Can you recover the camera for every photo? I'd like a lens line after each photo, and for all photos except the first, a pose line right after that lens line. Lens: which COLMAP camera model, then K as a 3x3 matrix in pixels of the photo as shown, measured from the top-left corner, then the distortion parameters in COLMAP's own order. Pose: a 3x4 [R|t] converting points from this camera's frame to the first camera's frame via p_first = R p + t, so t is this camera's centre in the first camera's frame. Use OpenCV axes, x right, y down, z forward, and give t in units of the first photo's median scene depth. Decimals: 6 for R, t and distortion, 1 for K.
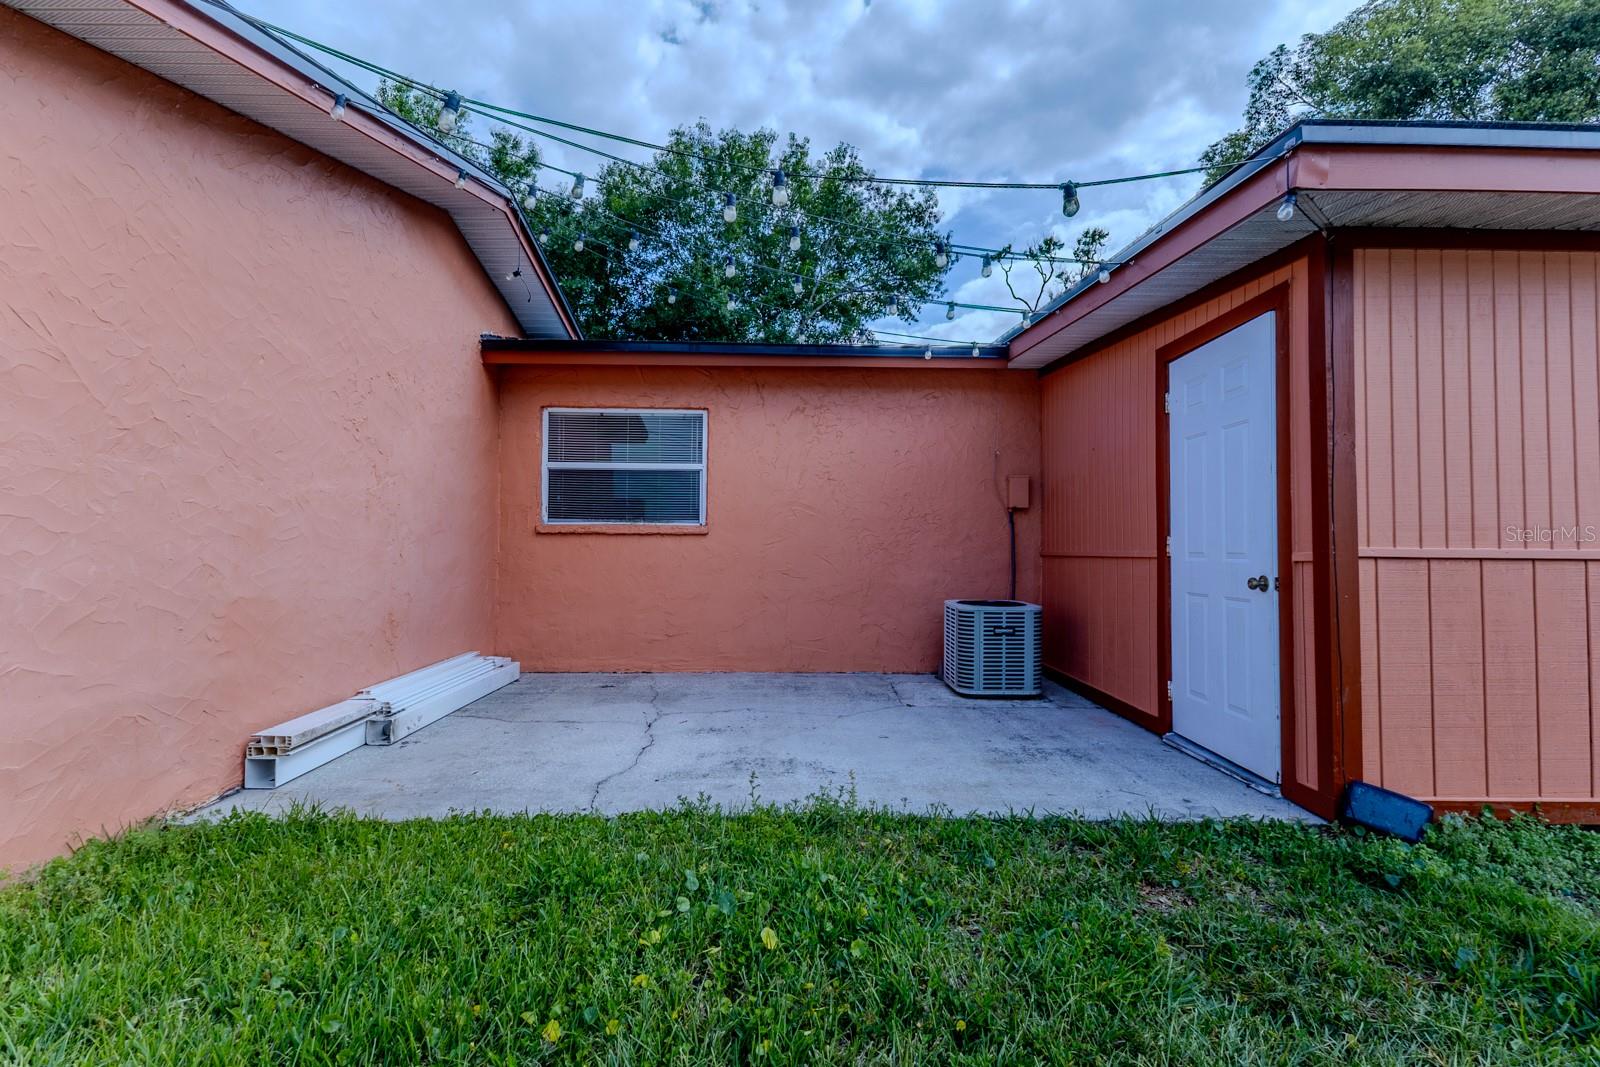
lens RADIAL K [[728.0, 0, 800.0], [0, 728.0, 533.5], [0, 0, 1]] dist [0.000958, -0.000138]
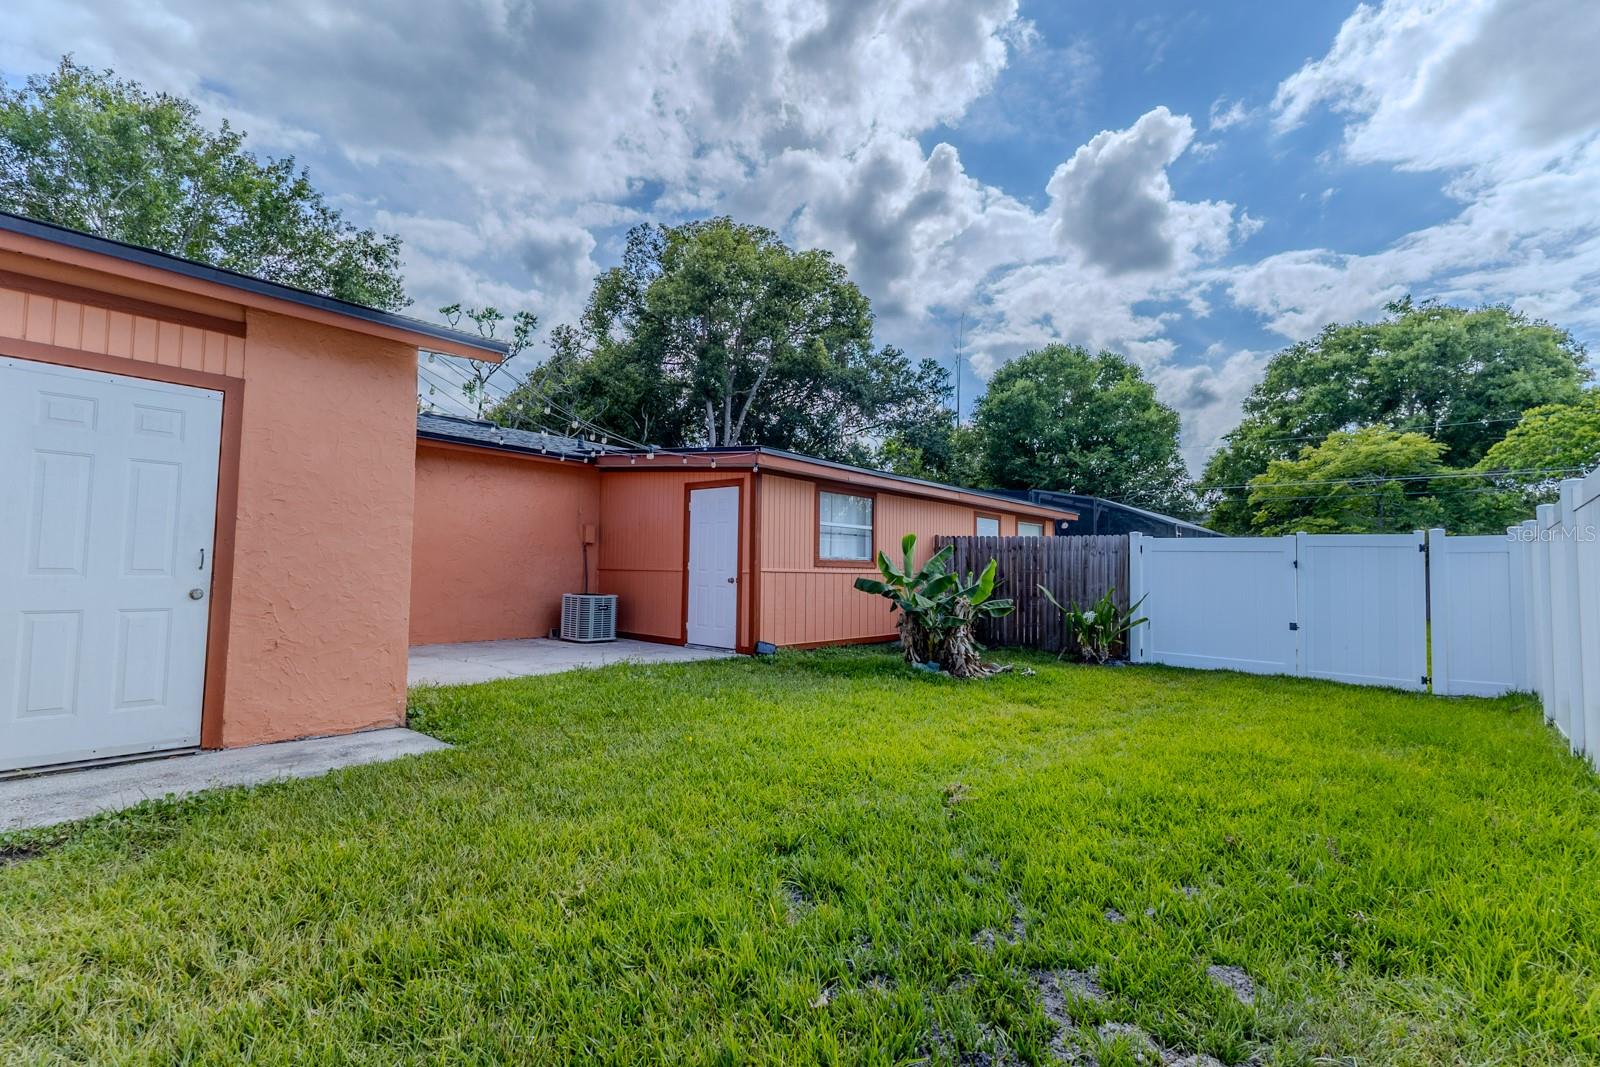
lens RADIAL K [[757.6, 0, 800.0], [0, 757.6, 533.5], [0, 0, 1]] dist [0.000126, -0.000006]
pose [[0.634765, 0.046657, 0.771295, -1.189249], [-0.032997, 0.998902, -0.033270, -0.019787], [-0.772000, -0.004332, 0.635608, -0.872756]]
